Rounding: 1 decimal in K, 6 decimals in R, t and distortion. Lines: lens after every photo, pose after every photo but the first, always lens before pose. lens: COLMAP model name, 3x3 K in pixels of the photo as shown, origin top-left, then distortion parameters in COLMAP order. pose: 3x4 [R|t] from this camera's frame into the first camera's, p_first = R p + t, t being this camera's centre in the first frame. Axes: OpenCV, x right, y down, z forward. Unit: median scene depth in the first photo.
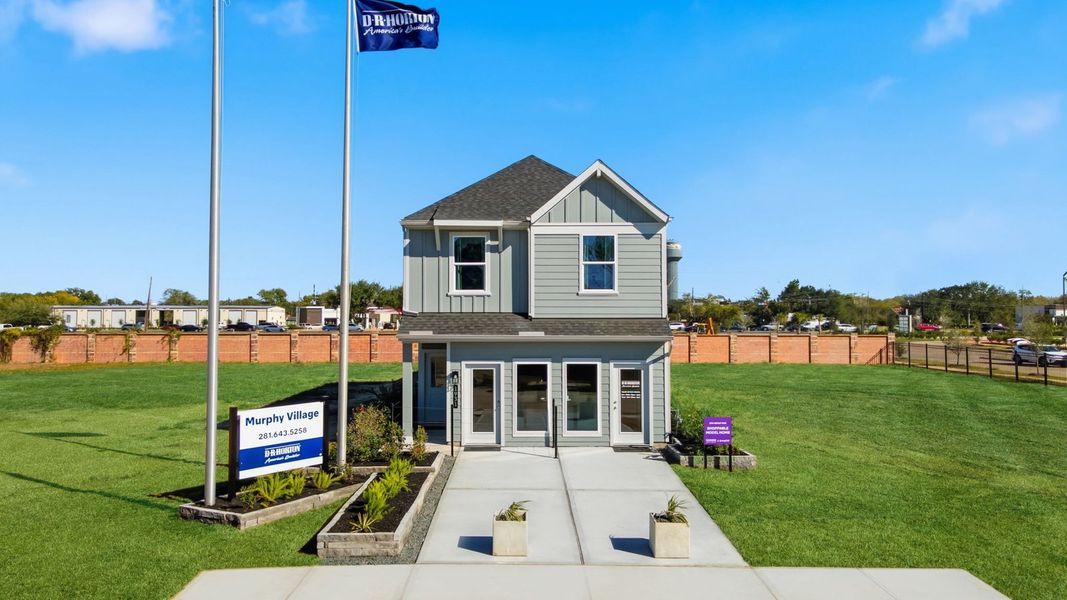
lens RADIAL K [[532.5, 0, 530.6], [0, 532.5, 306.8], [0, 0, 1]] dist [0.003629, 0.000931]
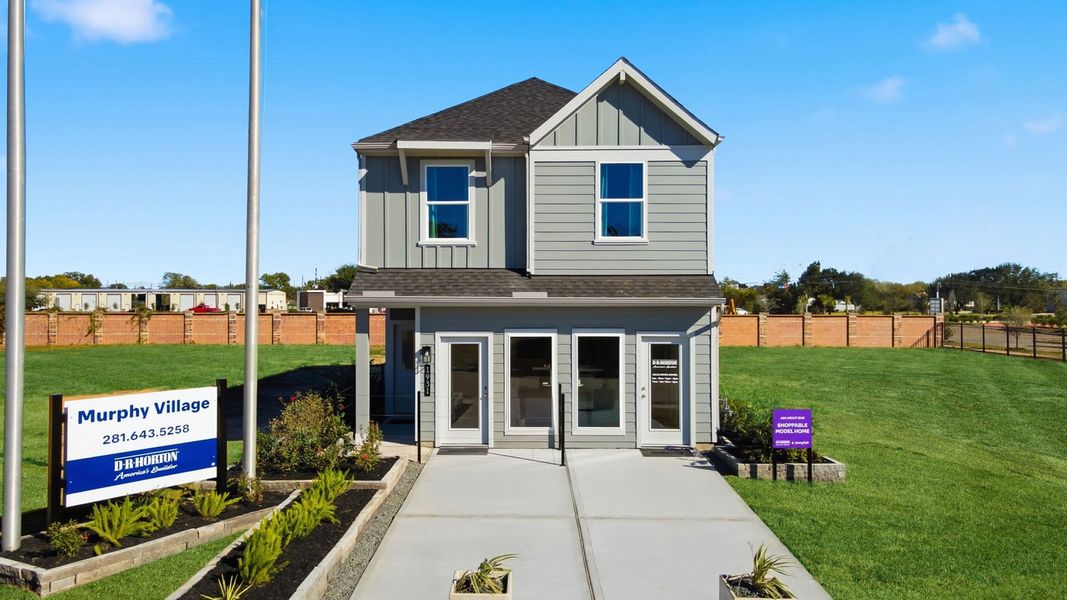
lens RADIAL K [[532.5, 0, 530.6], [0, 532.5, 306.8], [0, 0, 1]] dist [0.003629, 0.000931]
pose [[0.999823, -0.000993, -0.018764, 0.015685], [0.001431, 0.999727, 0.023334, 0.048139], [0.018736, -0.023357, 0.999552, 0.259460]]
